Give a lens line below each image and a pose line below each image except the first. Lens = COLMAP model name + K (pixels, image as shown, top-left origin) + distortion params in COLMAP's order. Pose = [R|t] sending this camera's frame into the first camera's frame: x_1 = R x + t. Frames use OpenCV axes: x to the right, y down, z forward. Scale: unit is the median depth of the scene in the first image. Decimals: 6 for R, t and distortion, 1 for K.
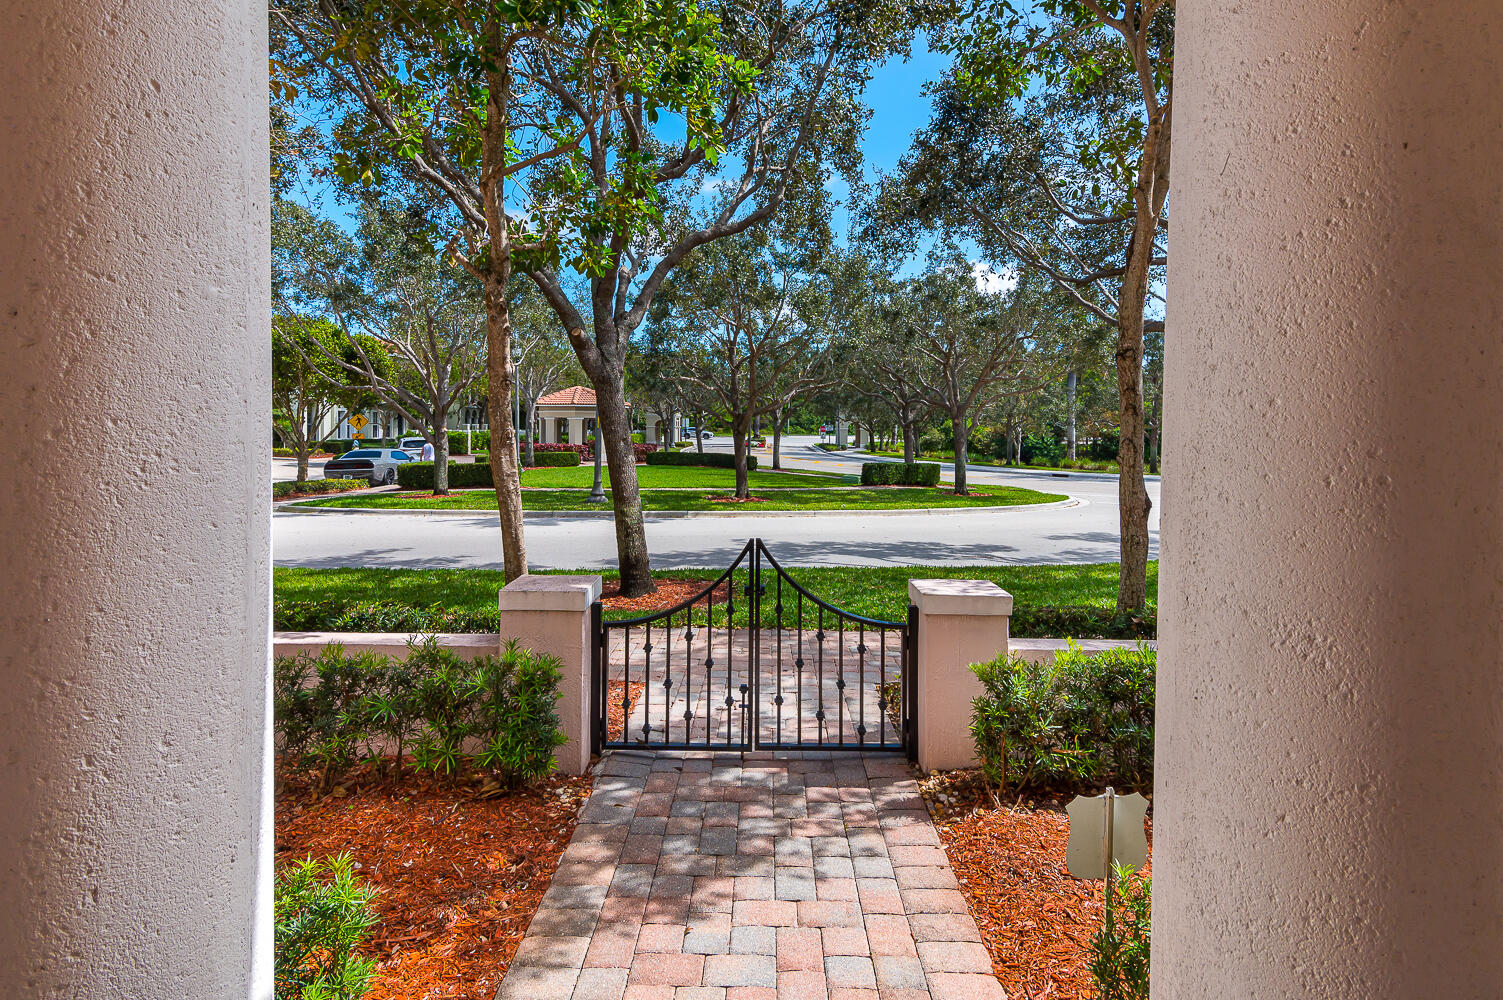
lens RADIAL K [[1186.4, 0, 751.5], [0, 1186.4, 495.6], [0, 0, 1]] dist [-0.011062, -0.000315]
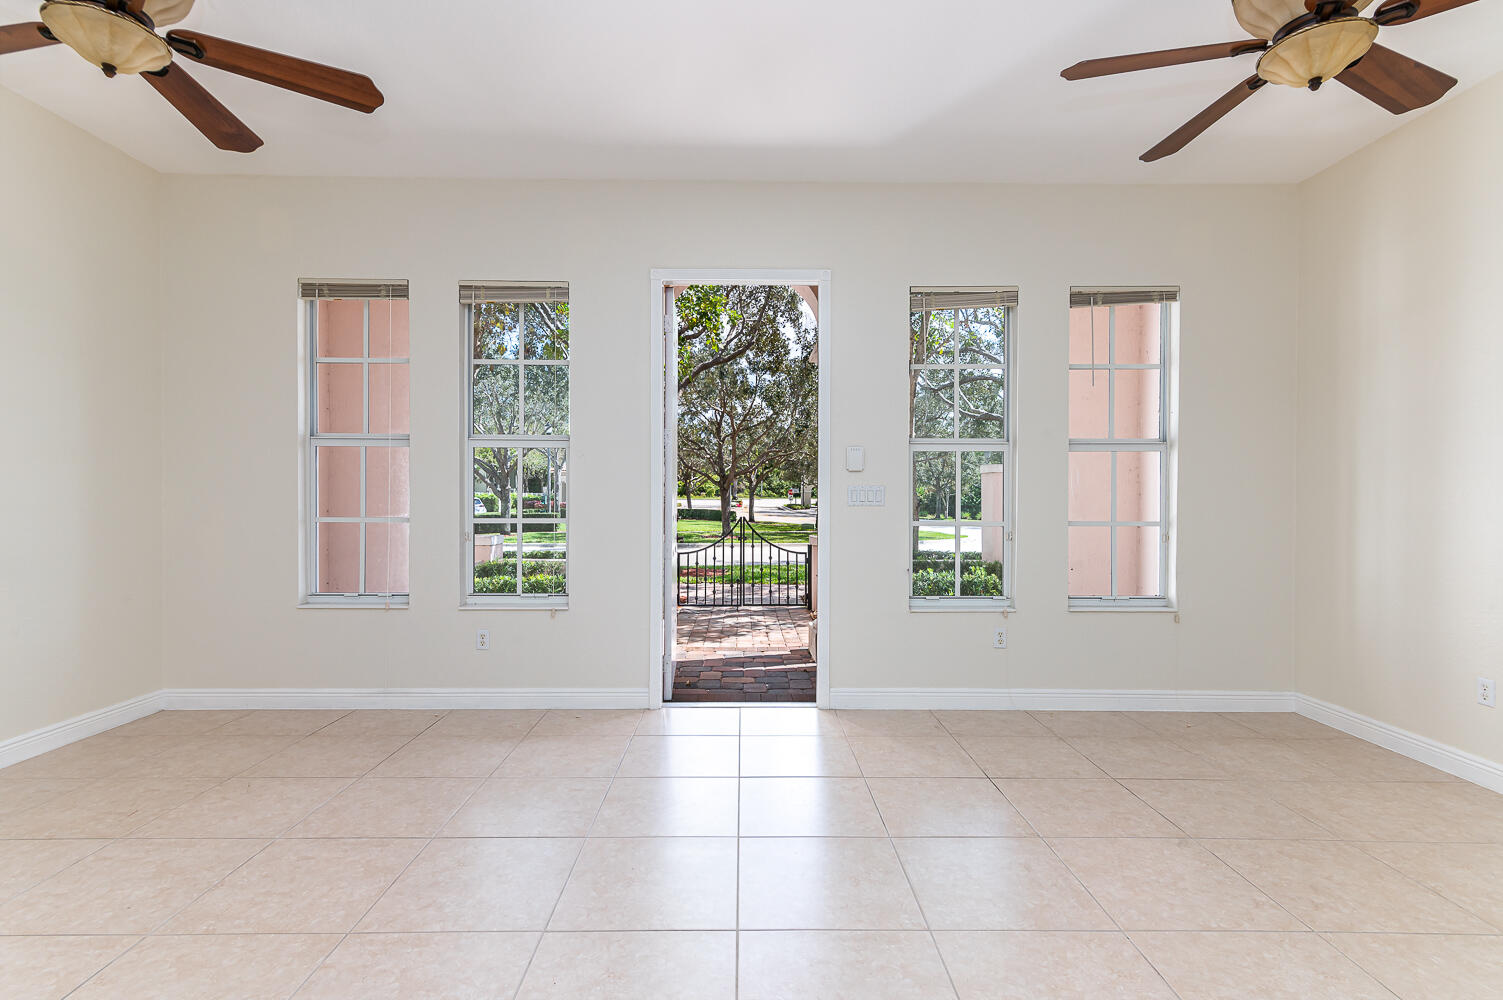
lens RADIAL K [[1186.4, 0, 751.5], [0, 1186.4, 505.6], [0, 0, 1]] dist [-0.011062, -0.000315]
pose [[0.999771, -0.004911, 0.020826, -0.007494], [0.006010, 0.998575, -0.053025, 0.038797], [-0.020536, 0.053138, 0.998376, -0.362331]]
